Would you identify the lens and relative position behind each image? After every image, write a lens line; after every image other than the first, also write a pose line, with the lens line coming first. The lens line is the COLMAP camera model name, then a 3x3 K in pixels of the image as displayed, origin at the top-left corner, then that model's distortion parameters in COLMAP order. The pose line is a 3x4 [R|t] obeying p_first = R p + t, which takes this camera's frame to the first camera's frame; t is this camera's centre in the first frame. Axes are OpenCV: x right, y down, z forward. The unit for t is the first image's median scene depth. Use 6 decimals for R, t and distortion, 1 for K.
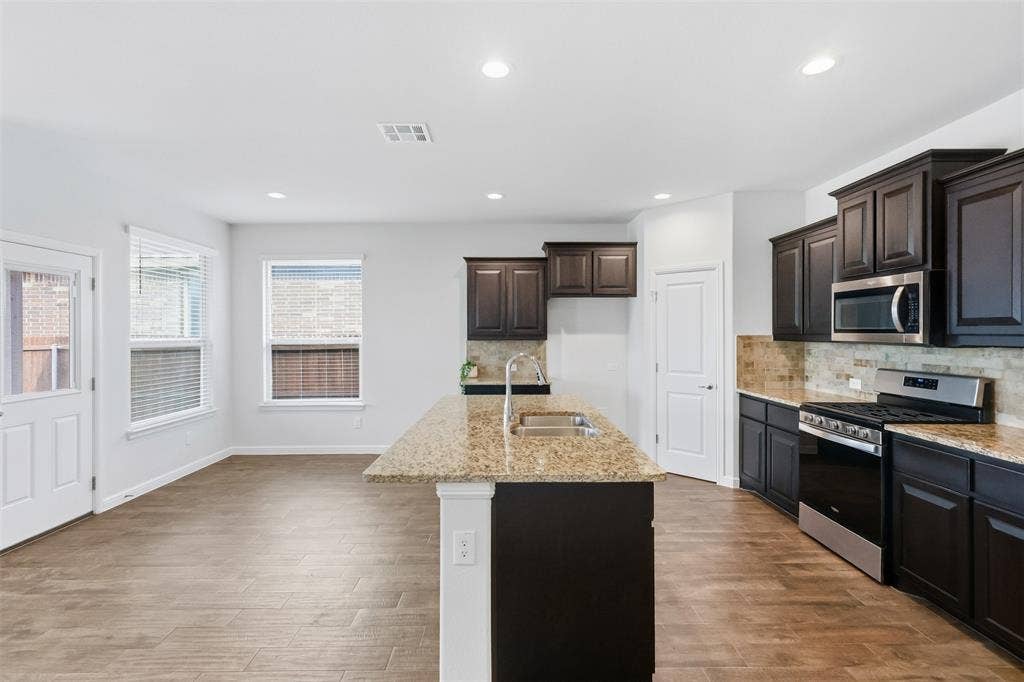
lens RADIAL K [[482.2, 0, 511.1], [0, 482.2, 333.4], [0, 0, 1]] dist [0.003932, 0.000915]
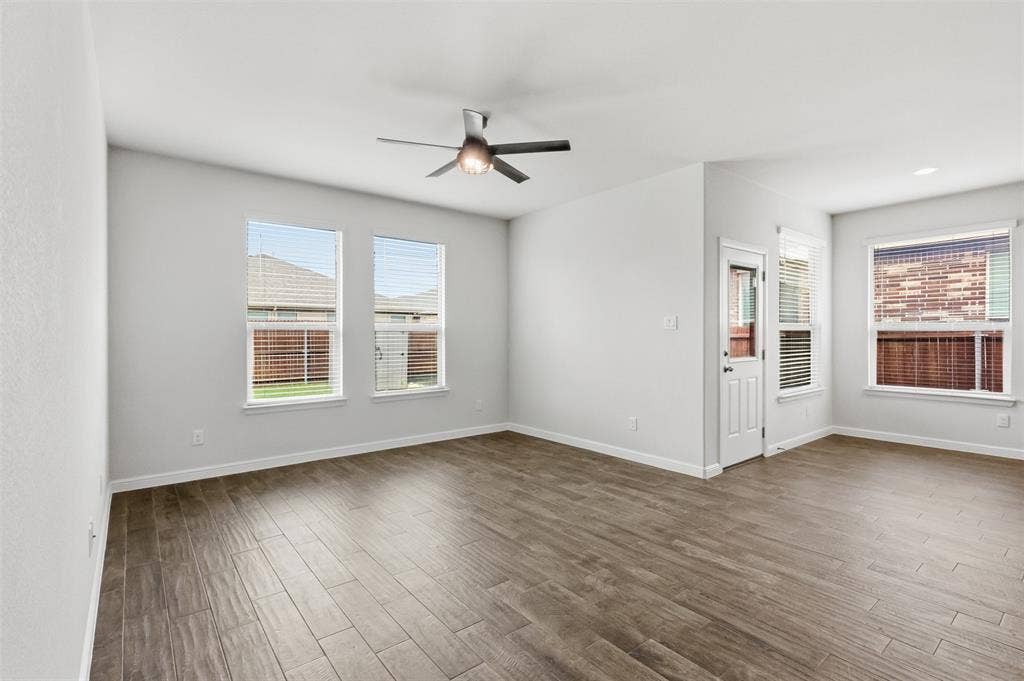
lens RADIAL K [[482.2, 0, 517.2], [0, 482.2, 338.7], [0, 0, 1]] dist [0.003932, 0.000915]
pose [[0.617502, 0.011165, -0.786490, -0.260764], [-0.000885, 0.999908, 0.013499, 0.044757], [0.786569, -0.007640, 0.617455, -0.293591]]
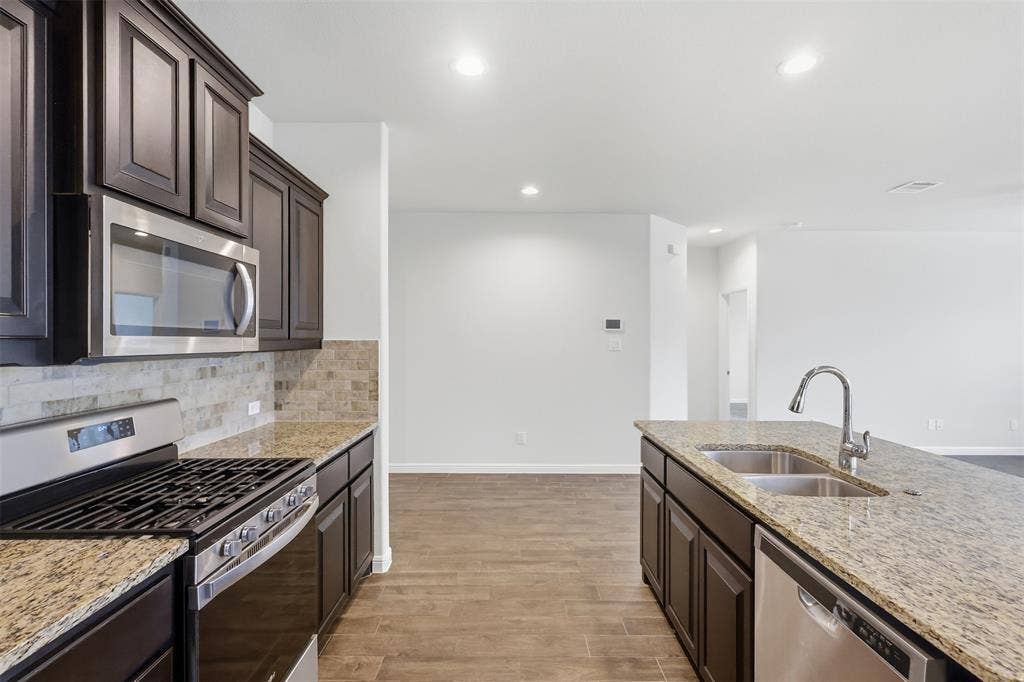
lens RADIAL K [[482.2, 0, 511.1], [0, 482.2, 341.1], [0, 0, 1]] dist [0.003932, 0.000915]
pose [[-0.999900, 0.001522, 0.014066, 0.330490], [0.001610, 0.999979, 0.006251, 0.001748], [-0.014056, 0.006273, -0.999882, 1.223352]]
